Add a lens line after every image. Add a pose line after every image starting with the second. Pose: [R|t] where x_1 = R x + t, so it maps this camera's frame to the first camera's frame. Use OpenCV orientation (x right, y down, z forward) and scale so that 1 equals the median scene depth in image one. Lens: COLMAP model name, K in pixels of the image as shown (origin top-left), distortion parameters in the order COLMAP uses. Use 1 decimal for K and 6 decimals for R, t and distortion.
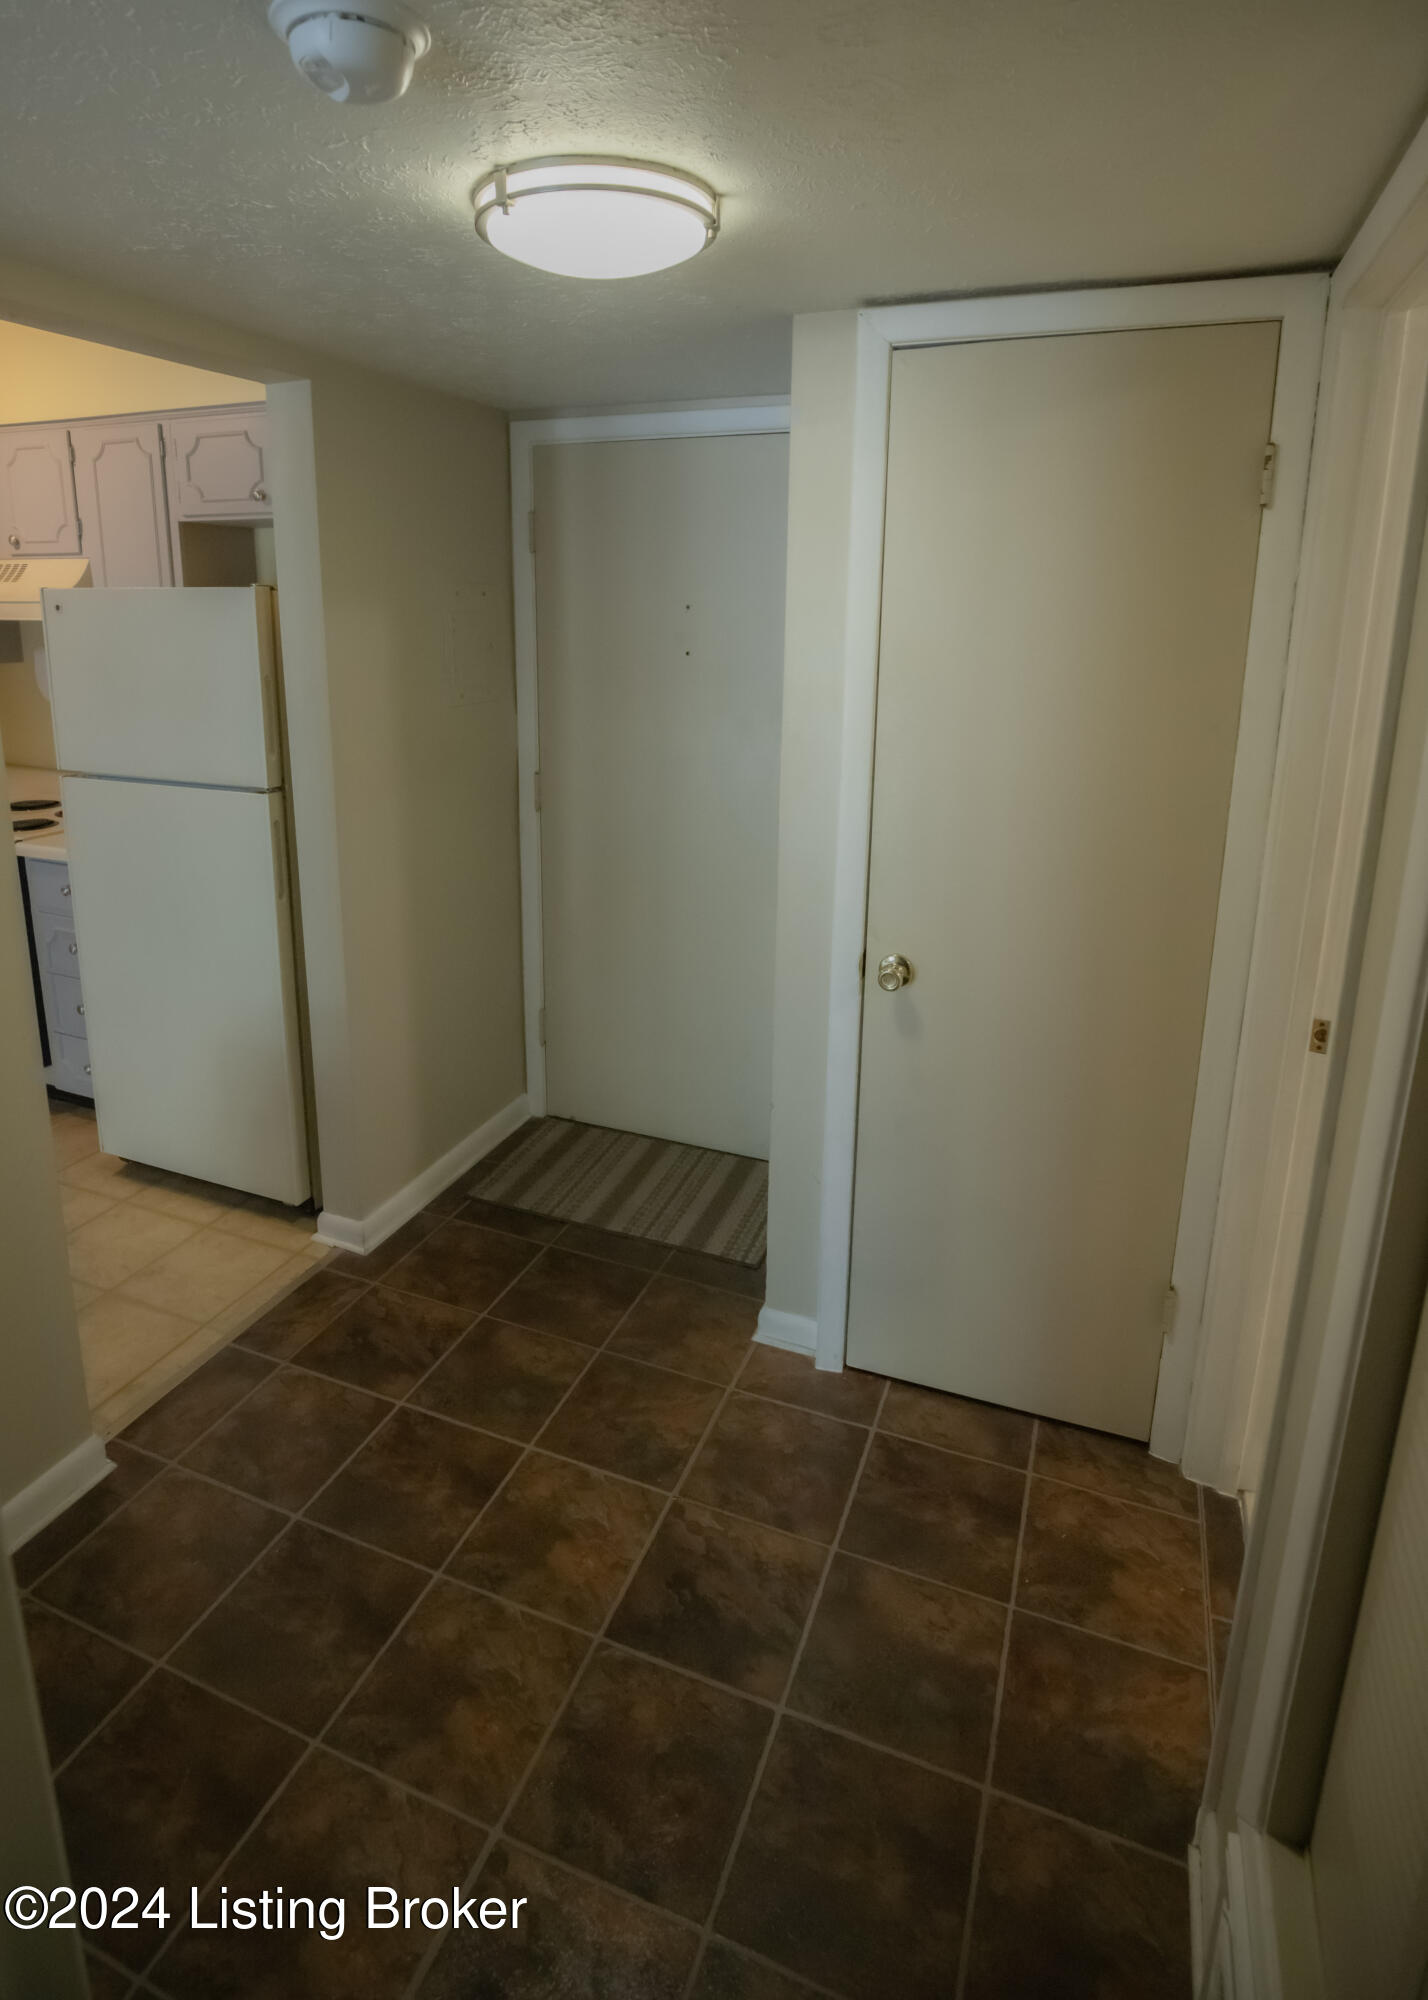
lens RADIAL K [[1083.7, 0, 703.2], [0, 1083.7, 839.3], [0, 0, 1]] dist [-0.037920, 0.006581]
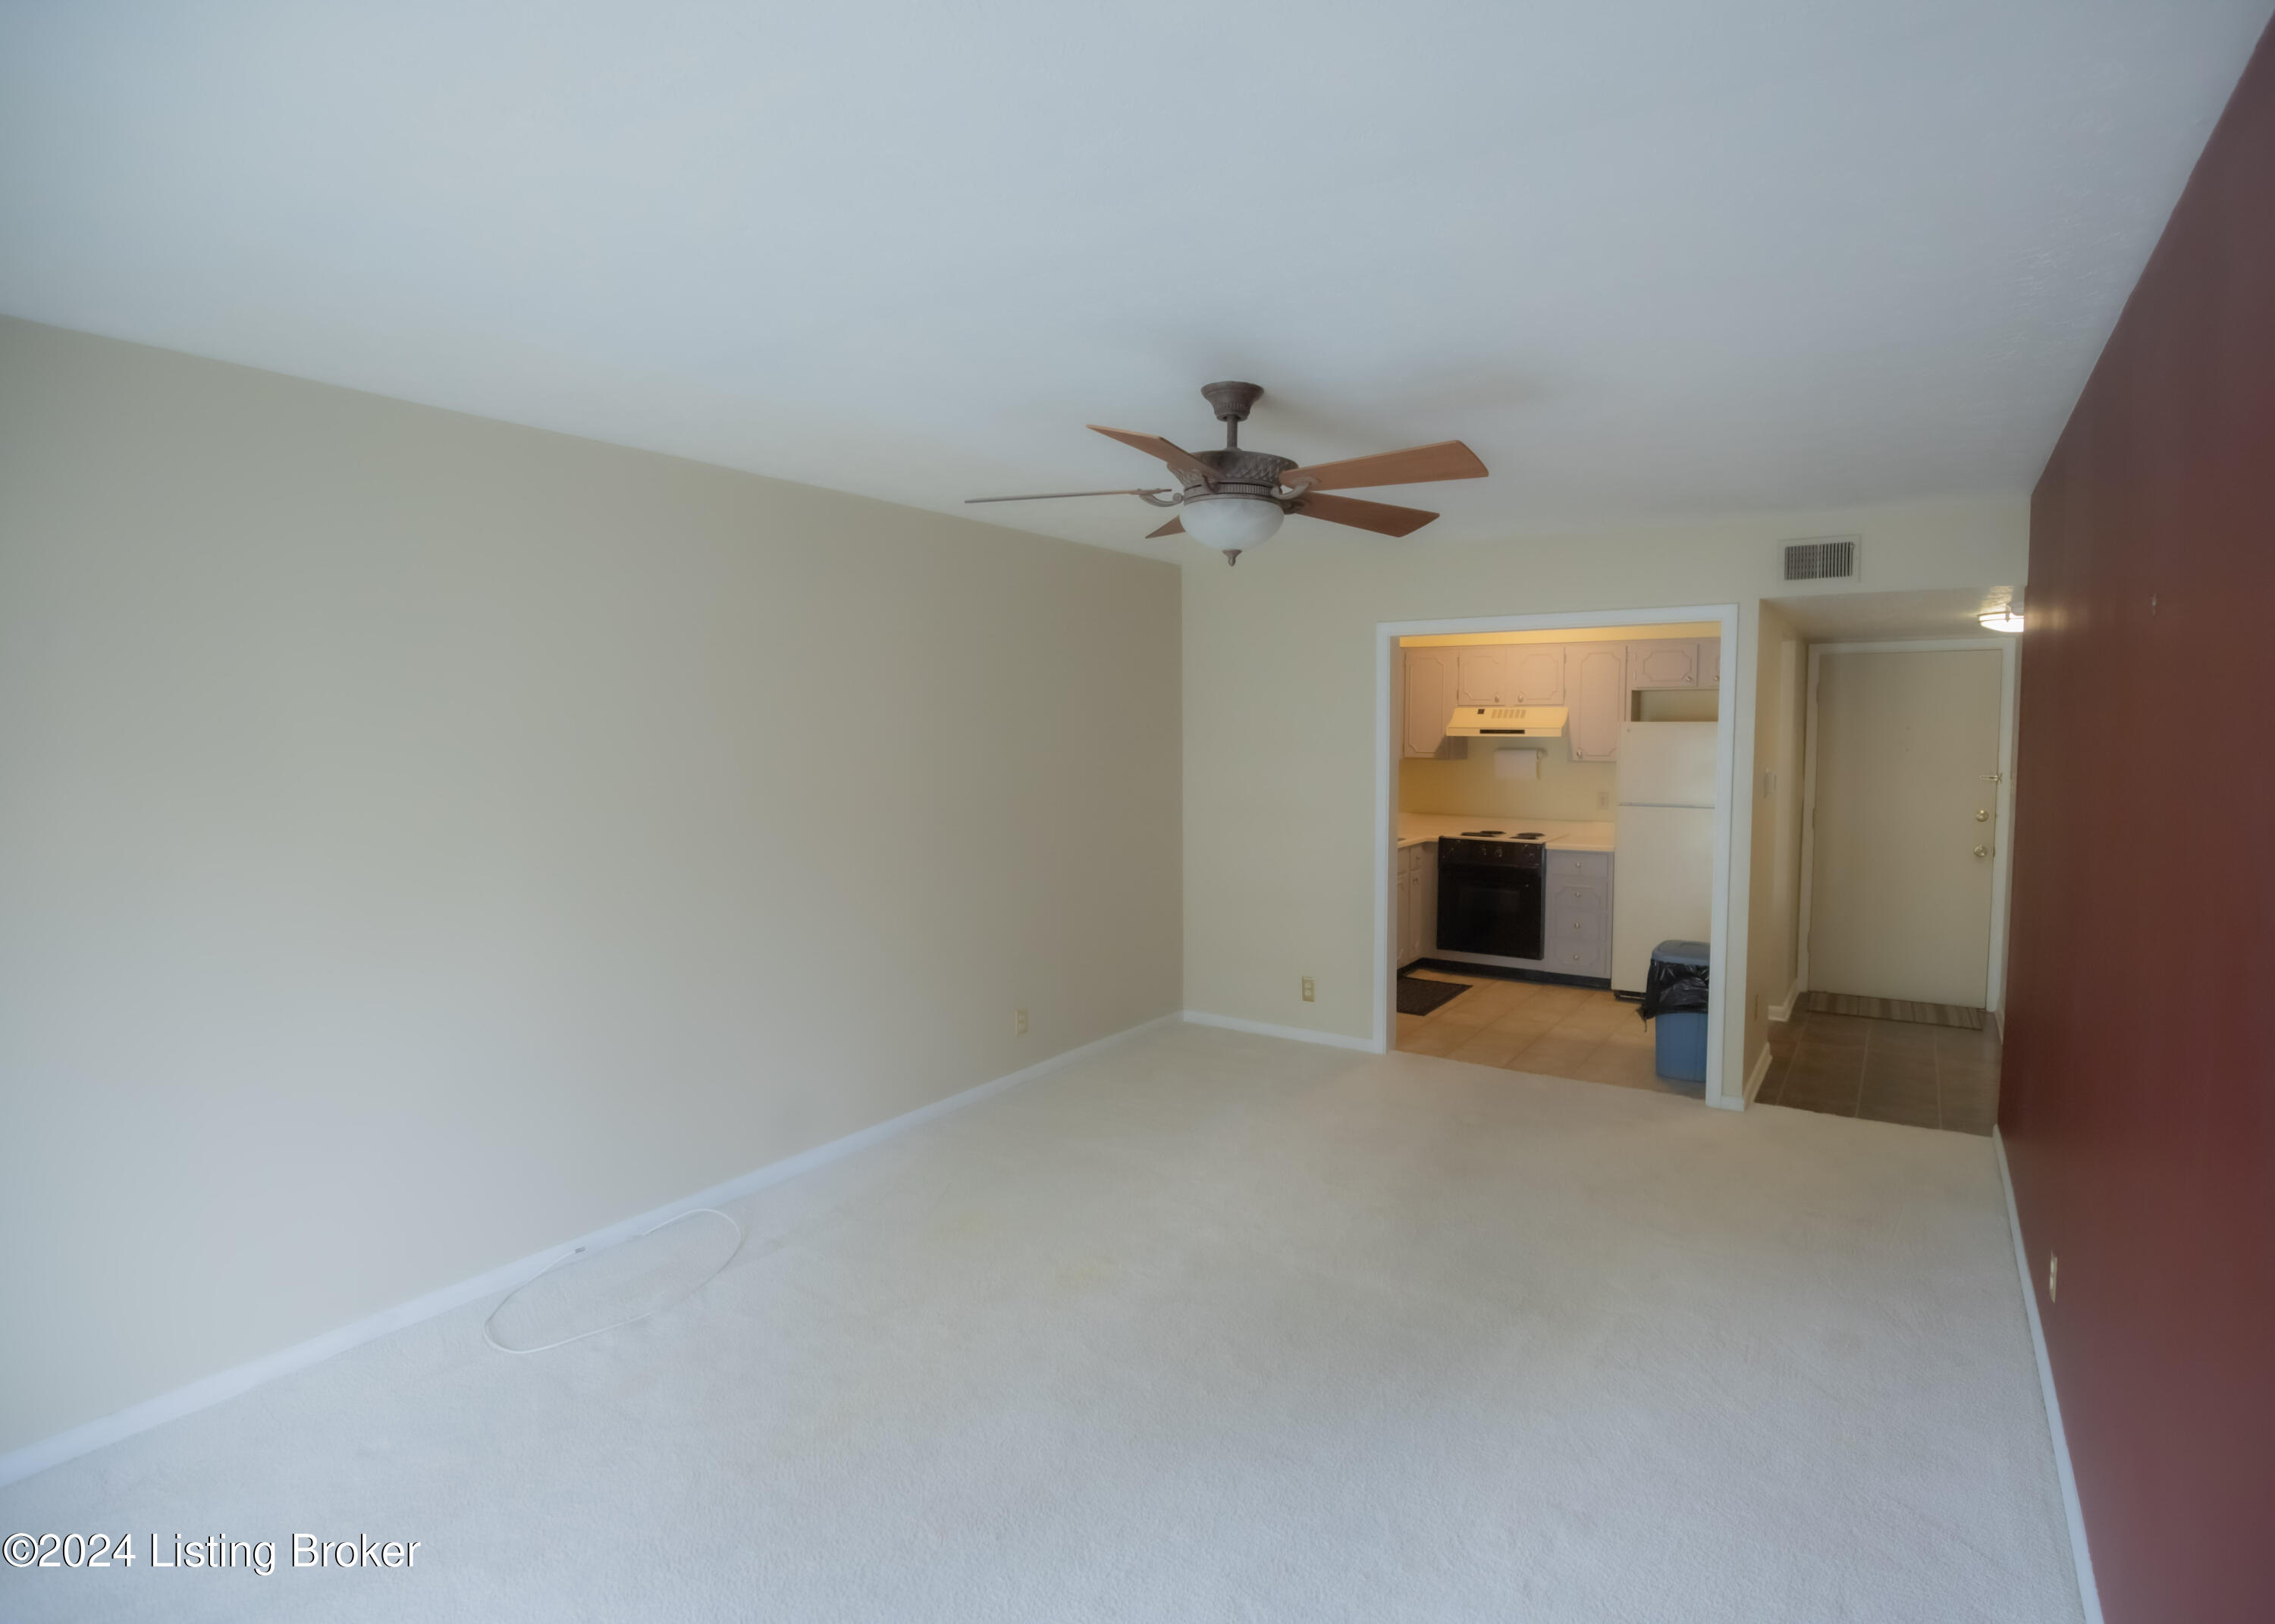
lens RADIAL K [[1146.7, 0, 1200.2], [0, 1146.7, 807.7], [0, 0, 1]] dist [-0.042594, 0.009057]
pose [[0.983082, -0.002943, -0.183142, -1.449167], [-0.021932, 0.990786, -0.133650, 0.397939], [0.181847, 0.135405, 0.973959, -2.074271]]
